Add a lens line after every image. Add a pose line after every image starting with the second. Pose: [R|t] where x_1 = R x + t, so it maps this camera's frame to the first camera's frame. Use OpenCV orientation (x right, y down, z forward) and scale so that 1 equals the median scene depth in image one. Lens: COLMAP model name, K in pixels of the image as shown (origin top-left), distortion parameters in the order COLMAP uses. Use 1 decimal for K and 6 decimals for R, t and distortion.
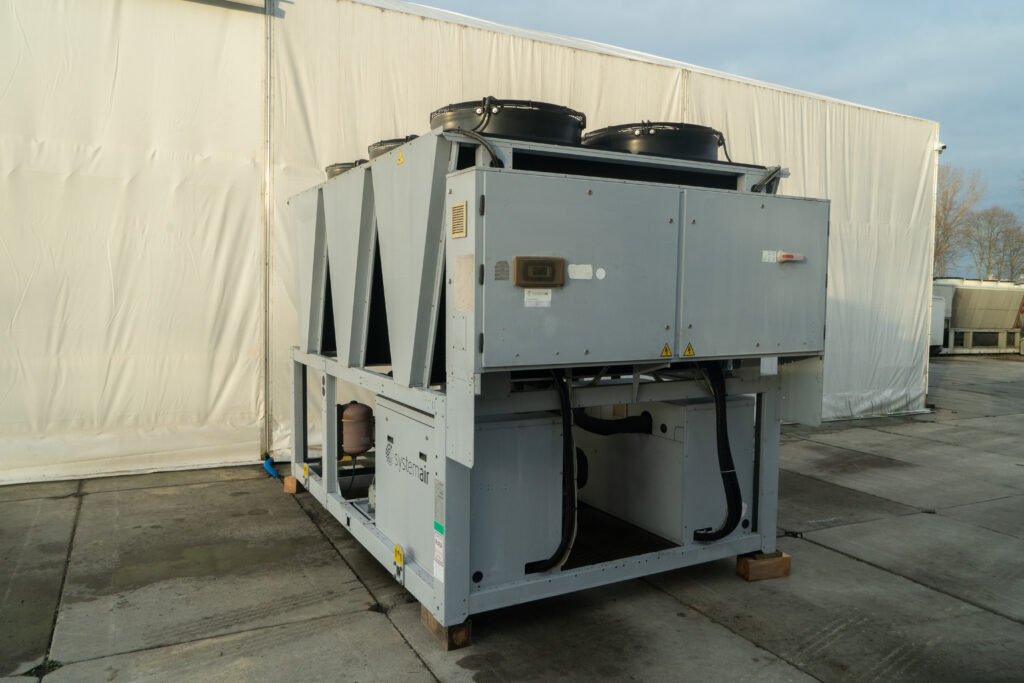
lens RADIAL K [[744.8, 0, 515.4], [0, 744.8, 335.3], [0, 0, 1]] dist [-0.002971, 0.002013]
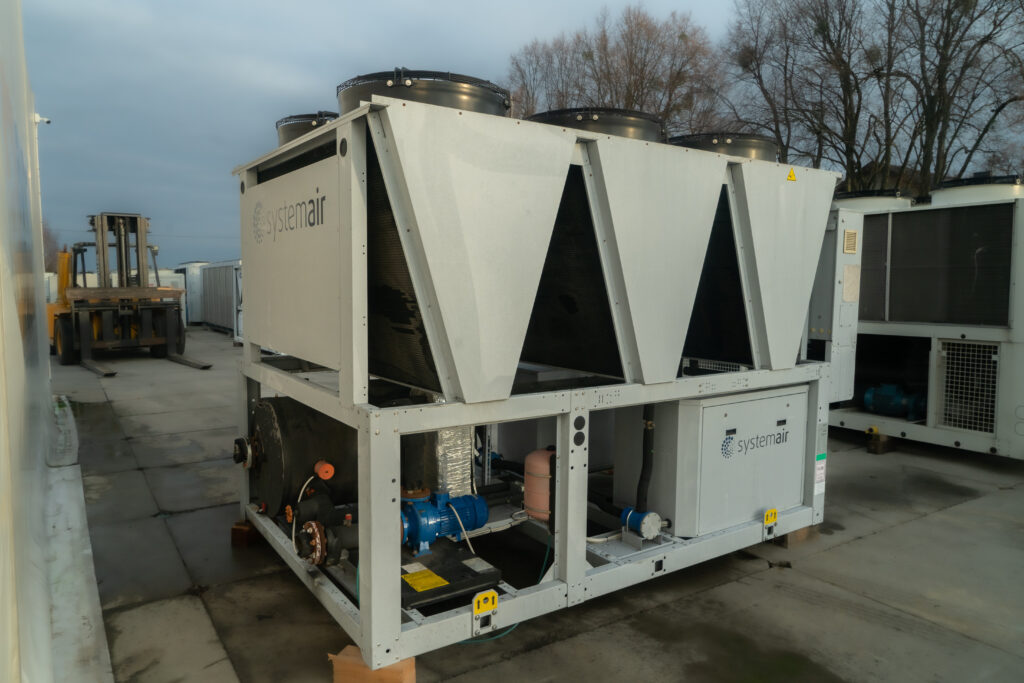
lens RADIAL K [[701.4, 0, 515.0], [0, 701.4, 343.0], [0, 0, 1]] dist [-0.002727, 0.005887]
pose [[-0.097756, -0.104603, 0.989698, -1.099449], [0.052639, 0.992525, 0.110102, -0.108218], [-0.993817, 0.062860, -0.091519, 1.386869]]
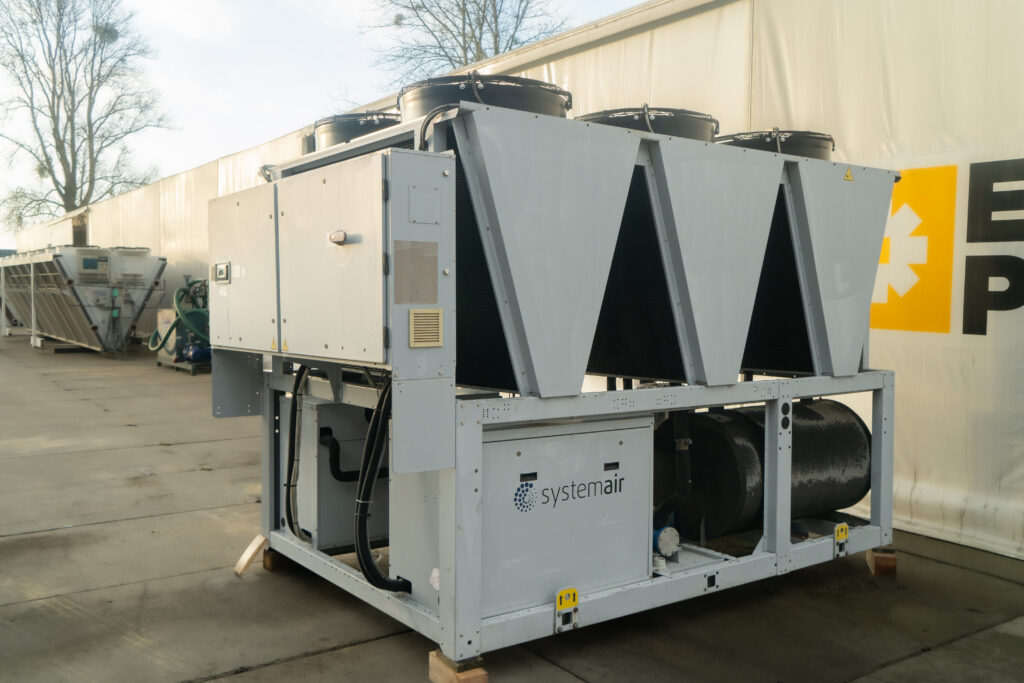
lens RADIAL K [[913.6, 0, 512.0], [0, 913.6, 341.5], [0, 0, 1]] dist [-0.006512, 0.012894]
pose [[0.130363, 0.034601, -0.990862, 1.250995], [-0.065220, 0.997525, 0.026253, -0.030501], [0.989319, 0.061202, 0.132297, 0.981556]]
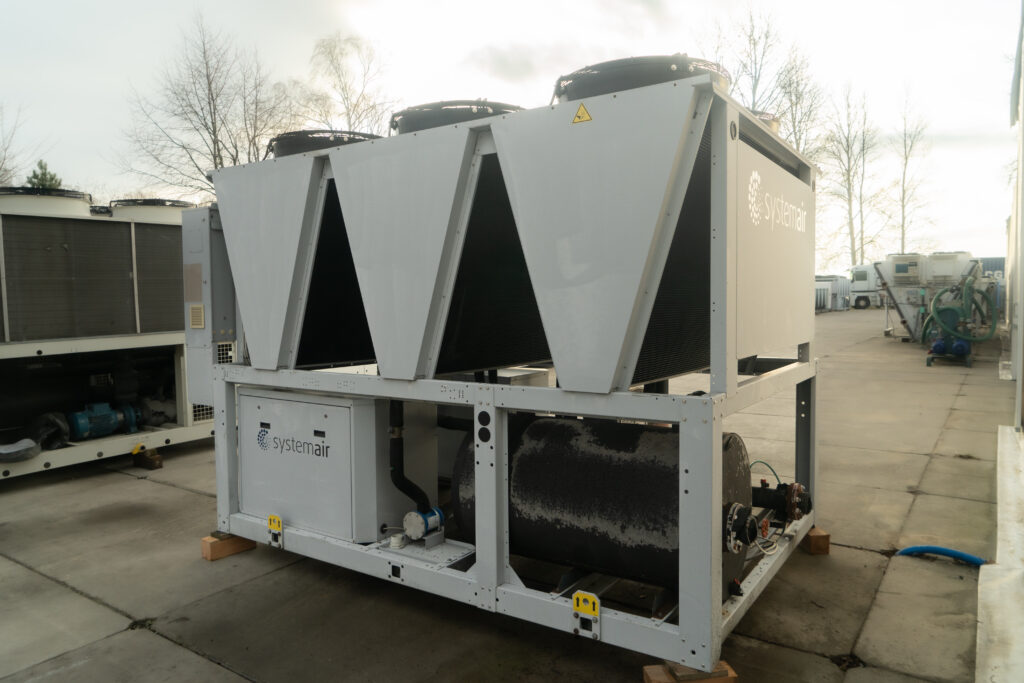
lens RADIAL K [[701.4, 0, 515.0], [0, 701.4, 343.0], [0, 0, 1]] dist [-0.002727, 0.005887]
pose [[-0.886992, 0.024924, -0.461113, 0.454571], [-0.027622, 0.993891, 0.106855, -0.102699], [0.460959, 0.107517, -0.880884, 2.184766]]
